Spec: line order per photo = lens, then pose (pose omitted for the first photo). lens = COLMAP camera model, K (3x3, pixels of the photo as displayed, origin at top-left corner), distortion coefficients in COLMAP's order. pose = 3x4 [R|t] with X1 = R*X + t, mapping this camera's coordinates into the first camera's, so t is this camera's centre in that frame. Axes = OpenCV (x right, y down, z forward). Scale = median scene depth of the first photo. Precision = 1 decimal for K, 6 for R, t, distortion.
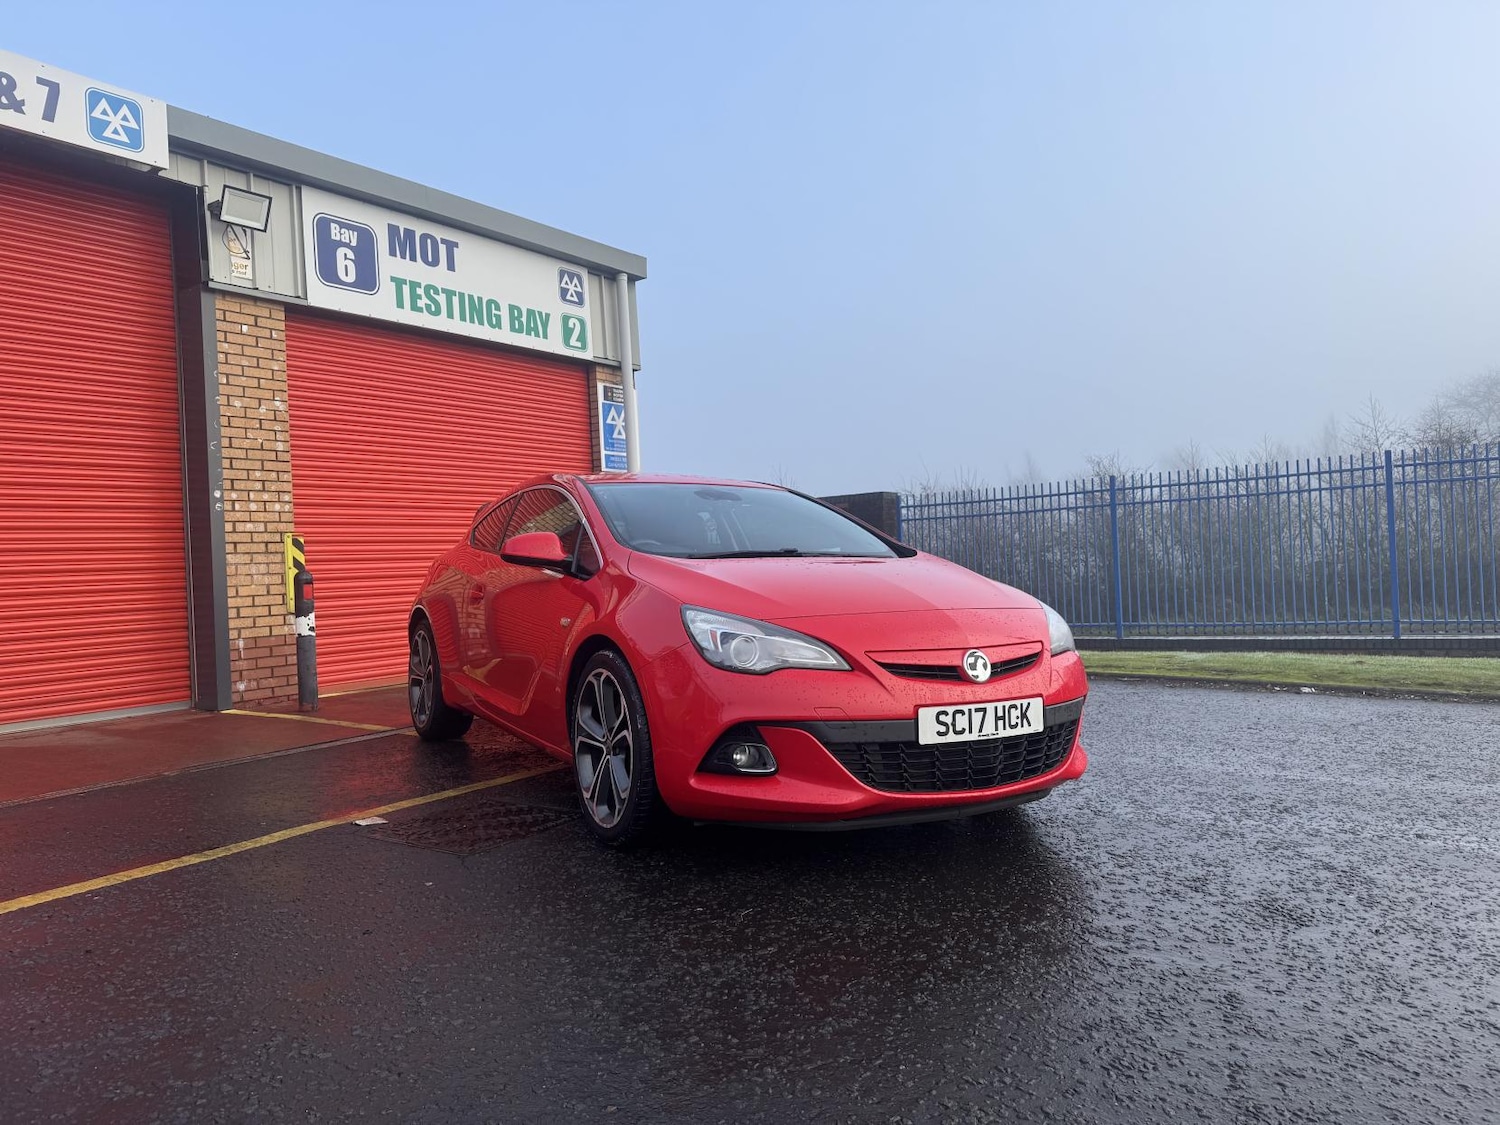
lens RADIAL K [[1059.8, 0, 754.6], [0, 1059.8, 568.7], [0, 0, 1]] dist [0.132043, -0.272500]
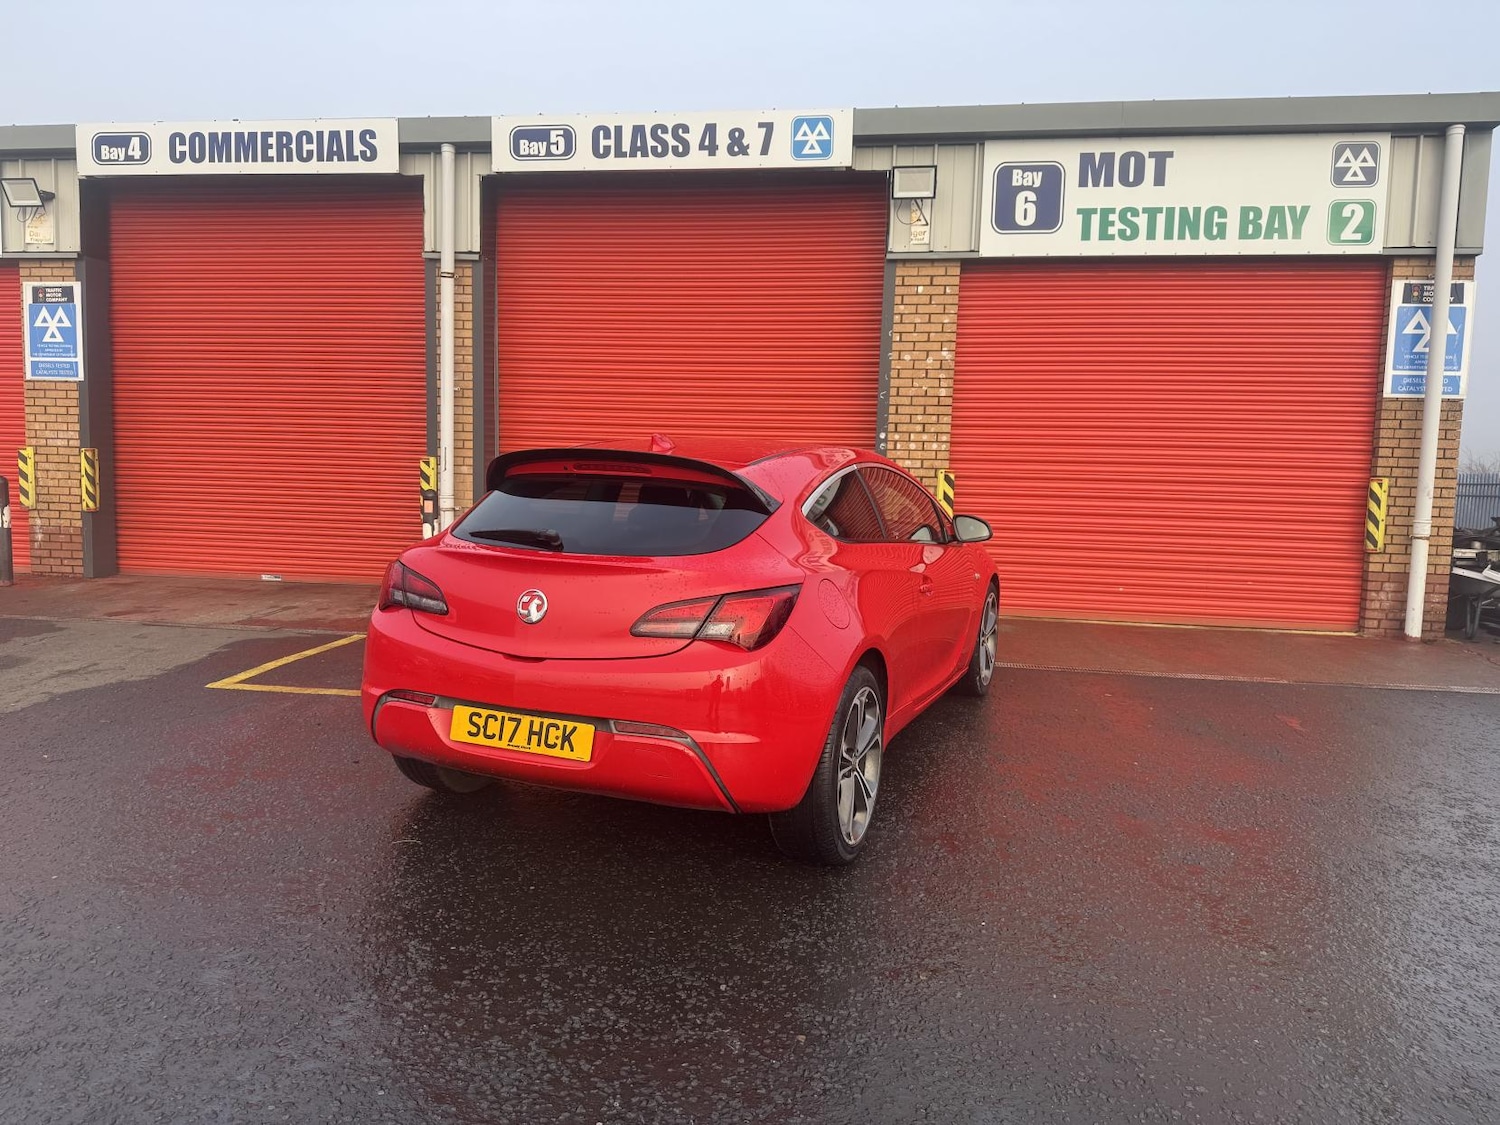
lens RADIAL K [[1087.8, 0, 747.5], [0, 1087.8, 588.7], [0, 0, 1]] dist [0.094378, -0.110766]
pose [[0.456852, 0.153592, -0.876182, 0.489201], [-0.045132, 0.987714, 0.149611, -0.069685], [0.888397, -0.028806, 0.458171, 0.272217]]
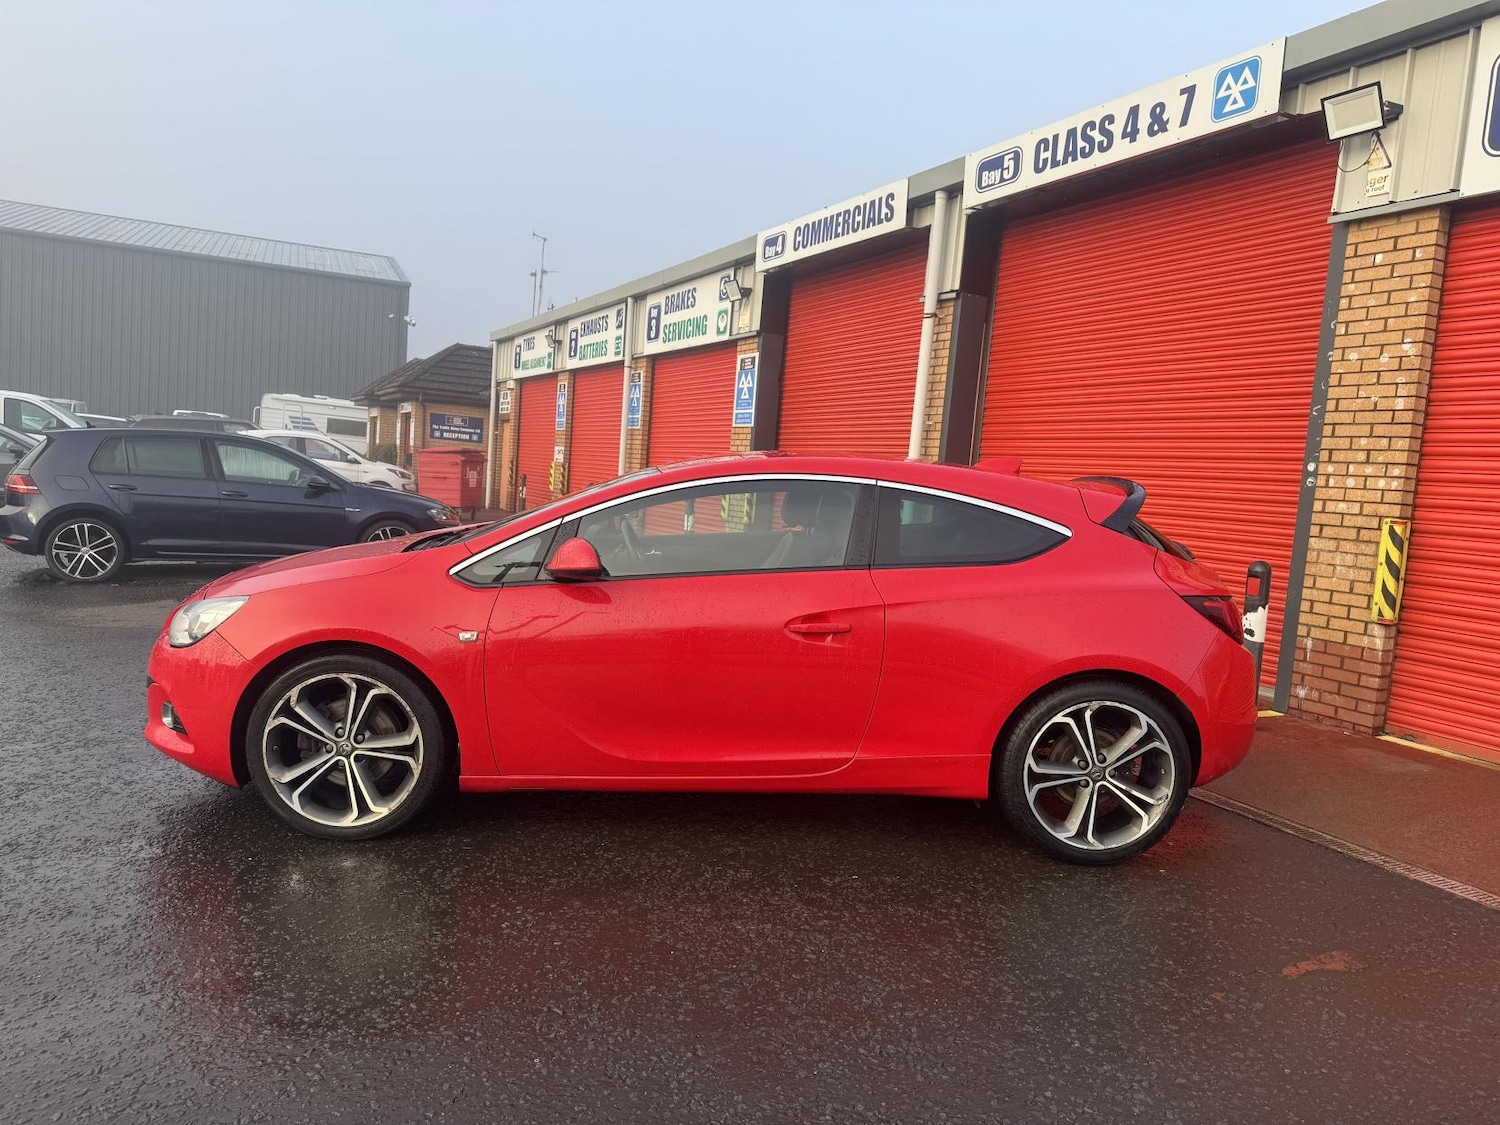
lens RADIAL K [[1092.0, 0, 737.4], [0, 1092.0, 550.4], [0, 0, 1]] dist [0.110613, -0.110963]
pose [[-0.469161, 0.073956, -0.880011, 0.465587], [-0.047513, 0.992930, 0.108777, -0.071949], [0.881834, 0.092846, -0.462330, 0.928007]]
